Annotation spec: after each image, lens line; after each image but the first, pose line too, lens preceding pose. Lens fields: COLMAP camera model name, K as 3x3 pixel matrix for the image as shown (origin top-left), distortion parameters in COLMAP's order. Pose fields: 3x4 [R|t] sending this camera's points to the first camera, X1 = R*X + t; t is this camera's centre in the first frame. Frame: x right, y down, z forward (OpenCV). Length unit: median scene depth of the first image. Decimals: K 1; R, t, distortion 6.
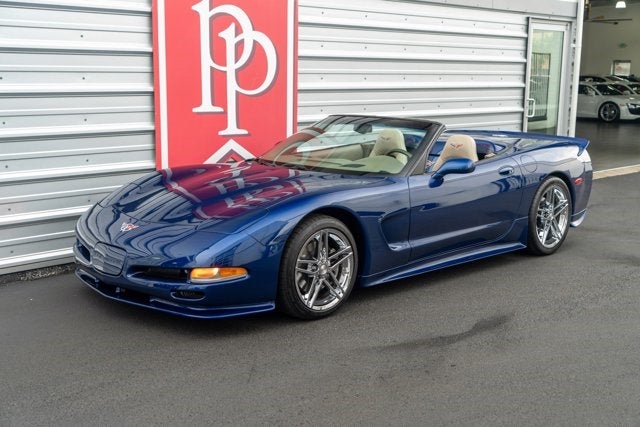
lens RADIAL K [[776.4, 0, 320.0], [0, 776.4, 213.5], [0, 0, 1]] dist [-0.002428, 0.026487]
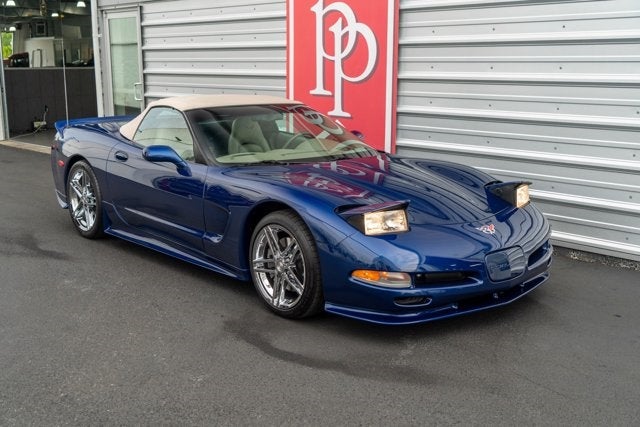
lens RADIAL K [[746.5, 0, 320.0], [0, 746.5, 213.5], [0, 0, 1]] dist [0.015588, 0.027360]
pose [[0.003264, 0.194352, -0.980926, 0.991330], [-0.177569, 0.965455, 0.190696, -0.167105], [0.984103, 0.173560, 0.037662, 0.952106]]
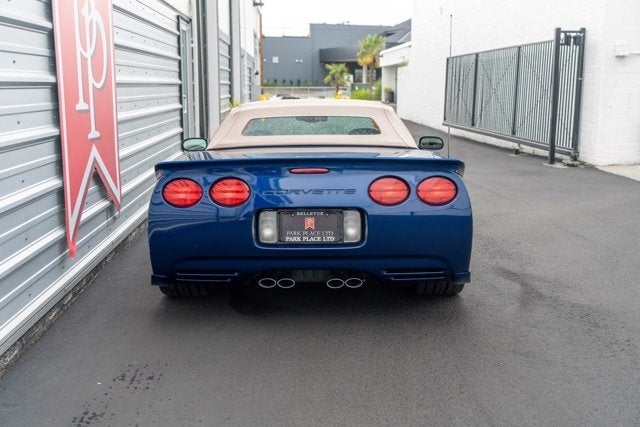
lens RADIAL K [[746.5, 0, 320.0], [0, 746.5, 213.5], [0, 0, 1]] dist [0.015588, 0.027360]
pose [[0.652606, -0.134686, 0.745631, -0.542440], [0.138517, 0.988698, 0.057356, -0.036716], [-0.744928, 0.065852, 0.663886, 0.318408]]
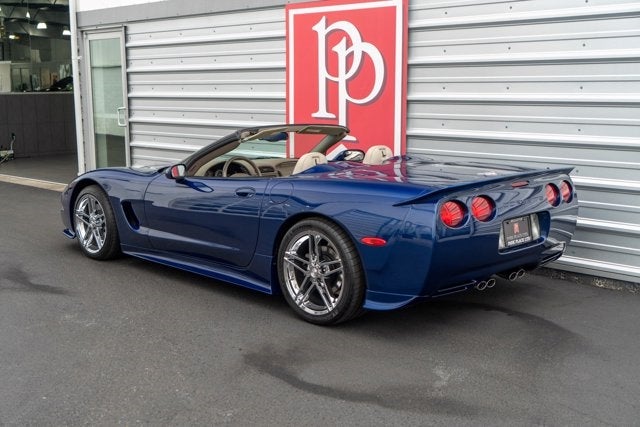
lens RADIAL K [[805.2, 0, 320.0], [0, 805.2, 213.5], [0, 0, 1]] dist [0.016335, 0.060196]
pose [[0.029825, 0.151948, -0.987938, 1.008469], [-0.171889, 0.974434, 0.144682, -0.157818], [0.984665, 0.165501, 0.055181, 0.918765]]
